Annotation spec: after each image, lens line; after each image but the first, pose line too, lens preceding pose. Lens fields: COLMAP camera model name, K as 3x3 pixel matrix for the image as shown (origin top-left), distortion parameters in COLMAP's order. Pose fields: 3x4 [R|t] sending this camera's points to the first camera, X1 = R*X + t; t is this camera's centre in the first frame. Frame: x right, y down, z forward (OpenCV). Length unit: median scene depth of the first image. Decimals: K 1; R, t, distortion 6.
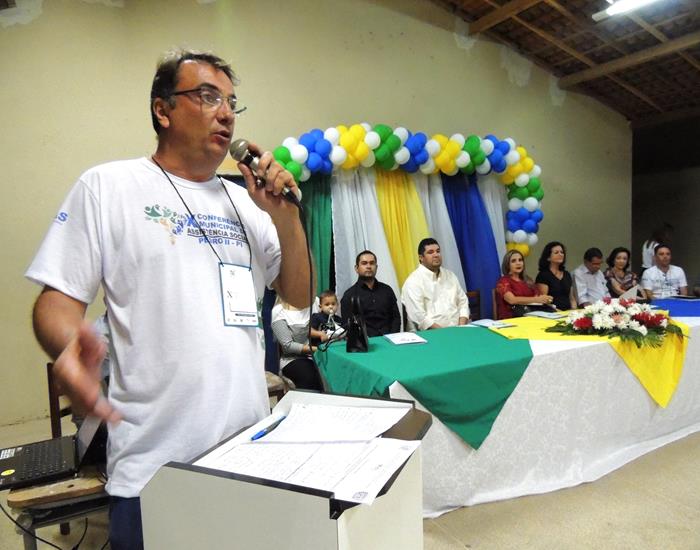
lens RADIAL K [[500.3, 0, 351.2], [0, 500.3, 276.9], [0, 0, 1]] dist [-0.012262, -0.003429]
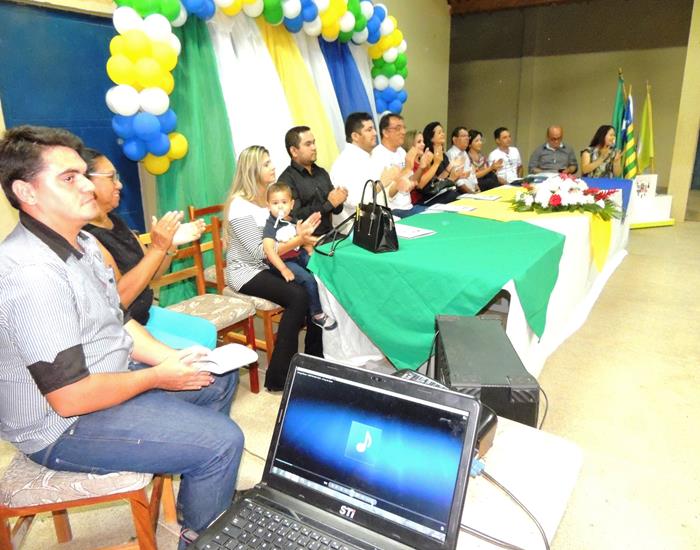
lens RADIAL K [[499.1, 0, 356.5], [0, 499.1, 268.6], [0, 0, 1]] dist [-0.017731, -0.001491]
pose [[0.872740, -0.120536, 0.473070, -0.223676], [0.027433, 0.979617, 0.198992, 0.010777], [-0.487413, -0.160691, 0.858258, 0.197222]]
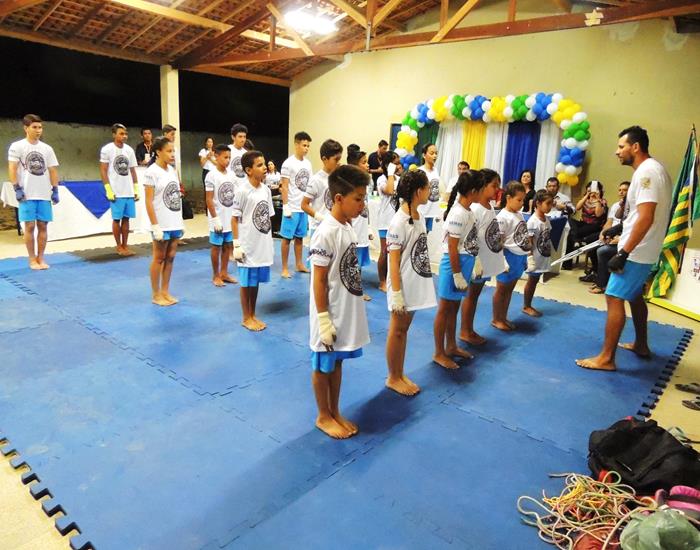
lens RADIAL K [[500.3, 0, 361.2], [0, 500.3, 267.9], [0, 0, 1]] dist [-0.012262, -0.003429]
pose [[0.407930, 0.247976, -0.878693, 1.557333], [-0.141462, 0.967954, 0.207493, -0.026248], [0.901987, 0.039659, 0.429937, -0.050828]]
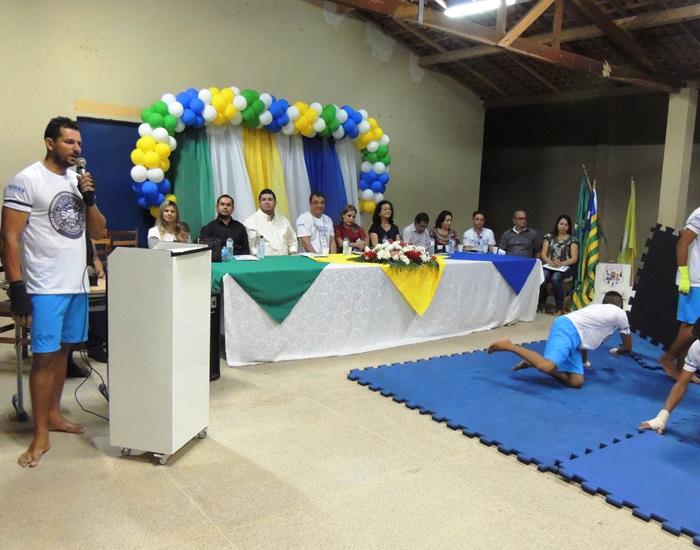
lens RADIAL K [[602.4, 0, 348.6], [0, 602.4, 274.8], [0, 0, 1]] dist [-0.013837, -0.002885]
pose [[0.982032, 0.055226, 0.180455, 0.056126], [-0.065813, 0.996412, 0.053216, 0.038347], [-0.176869, -0.064136, 0.982143, -0.443710]]
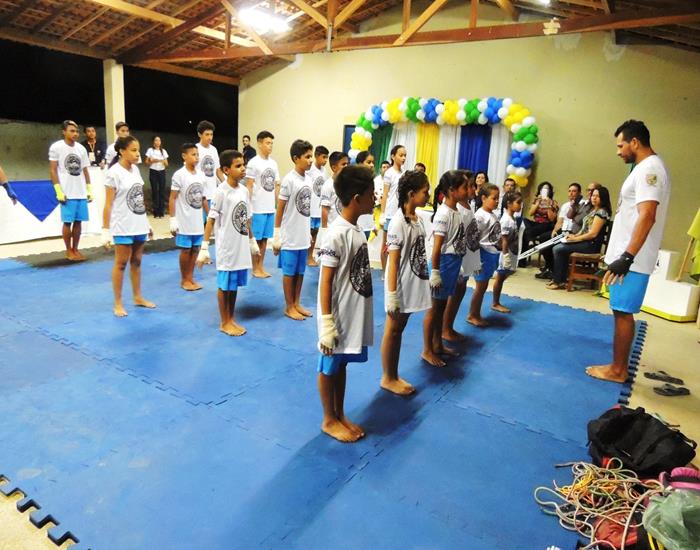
lens RADIAL K [[500.3, 0, 365.0], [0, 500.3, 266.2], [0, 0, 1]] dist [-0.012262, -0.003429]
pose [[0.514775, 0.235823, -0.824254, 1.532648], [-0.148484, 0.971419, 0.185194, -0.019018], [0.844369, 0.027056, 0.535078, -0.093521]]
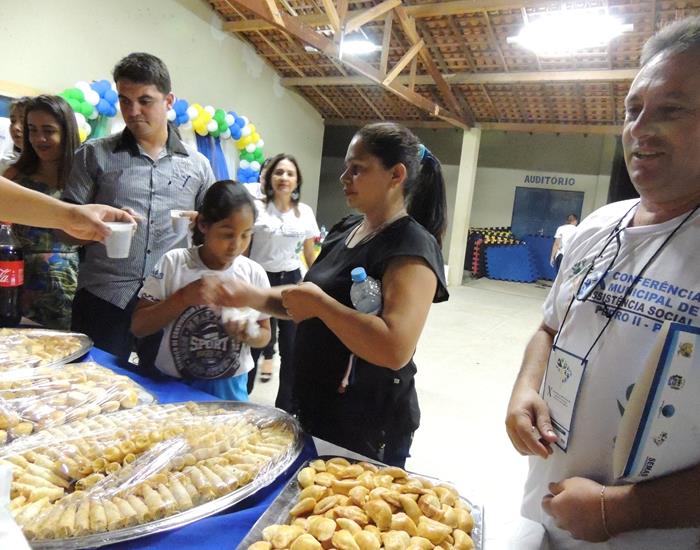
lens RADIAL K [[500.3, 0, 349.0], [0, 500.3, 271.0], [0, 0, 1]] dist [-0.012262, -0.003429]
pose [[0.838921, 0.051969, 0.541767, -0.192596], [-0.094147, 0.994281, 0.050409, 0.061221], [-0.536049, -0.093295, 0.839016, -0.411547]]
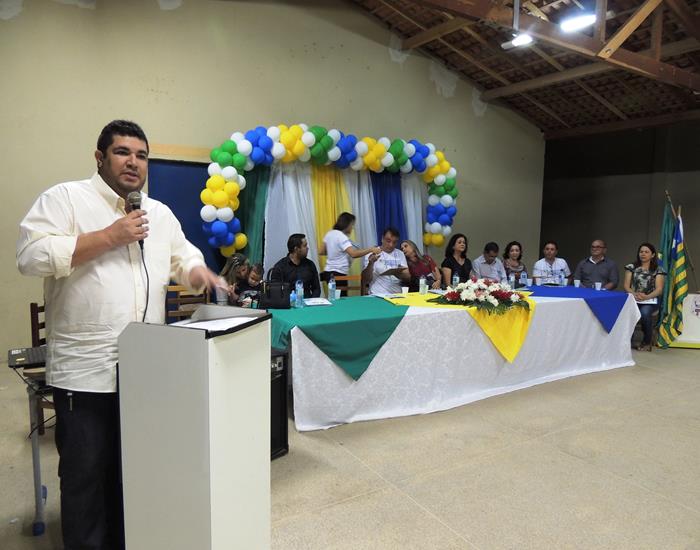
lens RADIAL K [[500.3, 0, 350.0], [0, 500.3, 274.9], [0, 0, 1]] dist [-0.012262, -0.003429]
pose [[0.995729, 0.045099, 0.080560, 0.054844], [-0.047102, 0.998622, 0.023139, 0.012836], [-0.079406, -0.026834, 0.996481, -0.175572]]
